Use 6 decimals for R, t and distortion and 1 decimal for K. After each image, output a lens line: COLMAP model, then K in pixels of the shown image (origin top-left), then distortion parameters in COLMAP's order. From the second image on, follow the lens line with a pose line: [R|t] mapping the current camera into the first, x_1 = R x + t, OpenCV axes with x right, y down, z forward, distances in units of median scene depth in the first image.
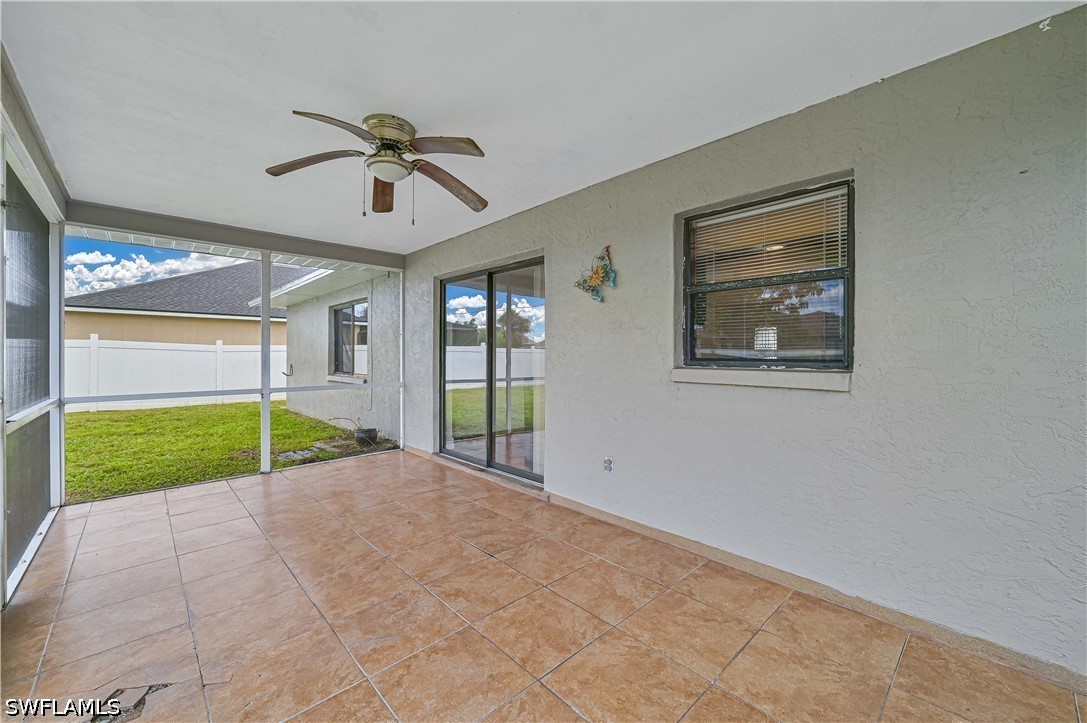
lens RADIAL K [[438.4, 0, 546.3], [0, 438.4, 354.5], [0, 0, 1]] dist [0.002094, -0.000031]
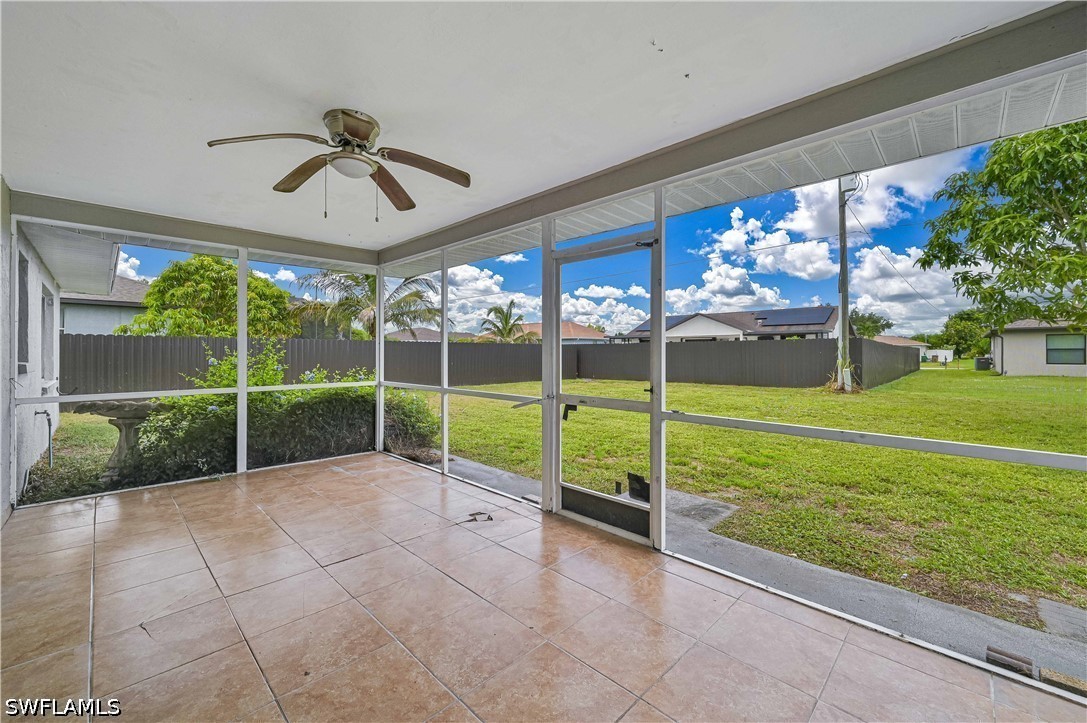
lens RADIAL K [[438.4, 0, 546.3], [0, 438.4, 354.5], [0, 0, 1]] dist [0.002094, -0.000031]
pose [[-0.999202, -0.002063, -0.039888, -0.791210], [-0.002244, 0.999987, 0.004499, -0.006613], [0.039879, 0.004585, -0.999194, 2.099355]]
